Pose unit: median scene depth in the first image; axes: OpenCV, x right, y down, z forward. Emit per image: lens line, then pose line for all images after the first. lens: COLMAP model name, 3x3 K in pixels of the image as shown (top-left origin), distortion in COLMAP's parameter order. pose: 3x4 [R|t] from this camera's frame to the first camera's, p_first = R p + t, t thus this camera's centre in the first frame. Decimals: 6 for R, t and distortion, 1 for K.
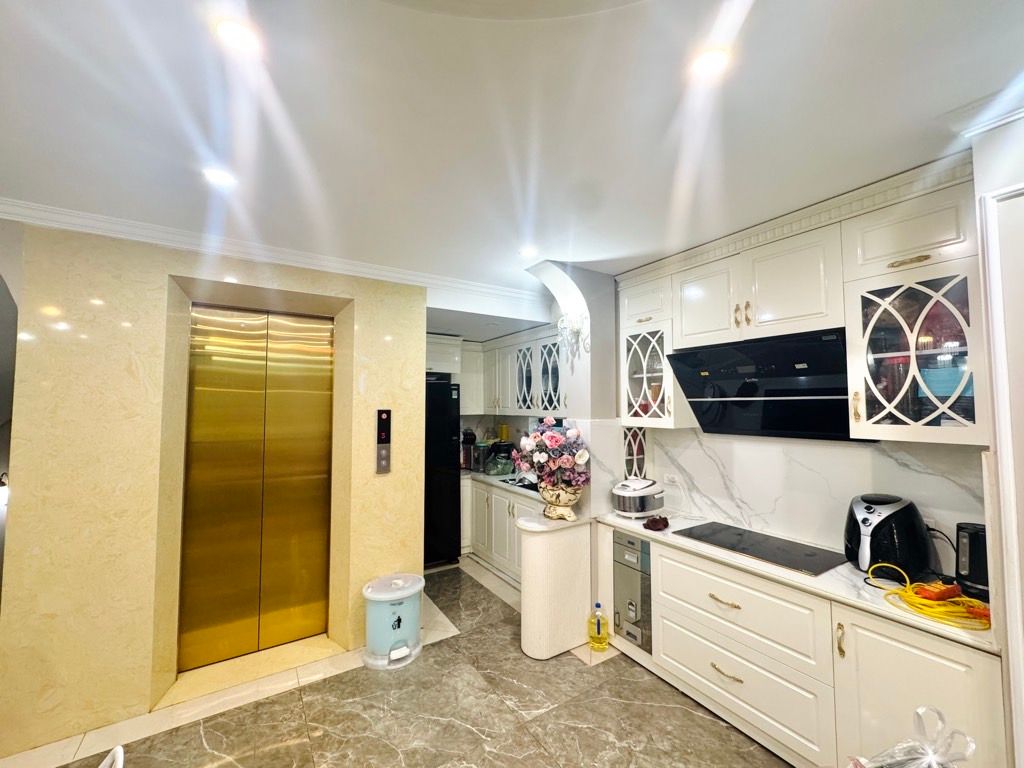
lens RADIAL K [[412.8, 0, 510.5], [0, 412.8, 384.8], [0, 0, 1]] dist [-0.004637, 0.001081]
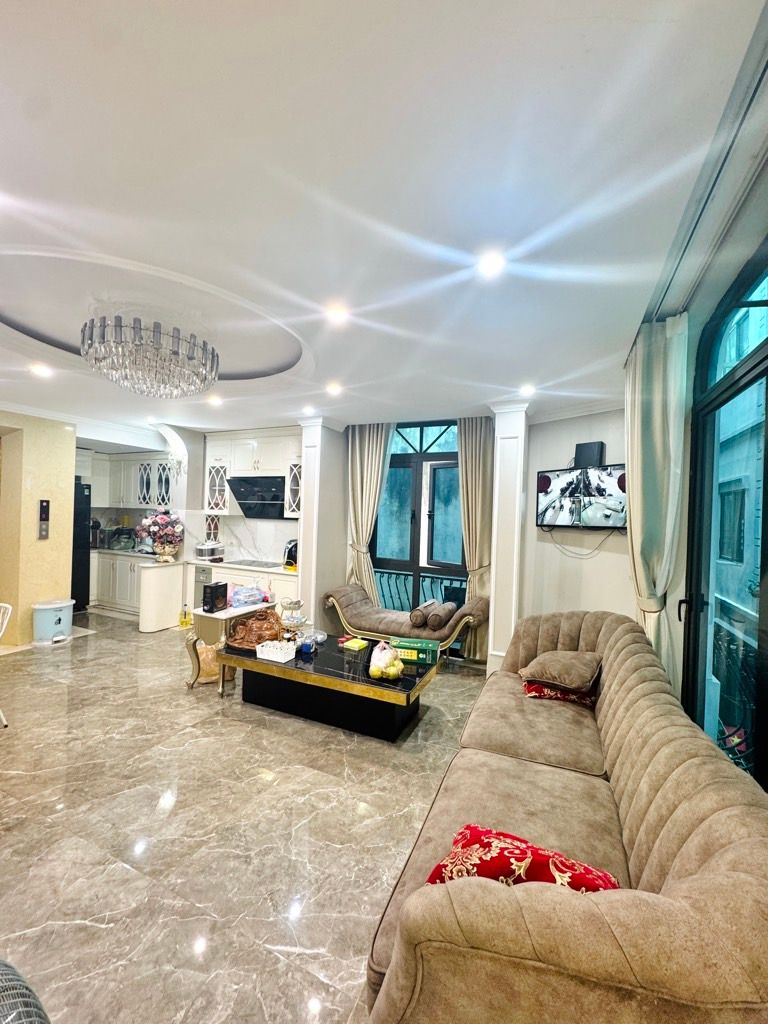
lens RADIAL K [[412.8, 0, 385.1], [0, 412.8, 511.8], [0, 0, 1]] dist [-0.004637, 0.001081]
pose [[0.839346, 0.027080, 0.542923, -0.062502], [-0.058437, 0.997466, 0.040591, -0.036504], [-0.540448, -0.065797, 0.838801, -1.058111]]
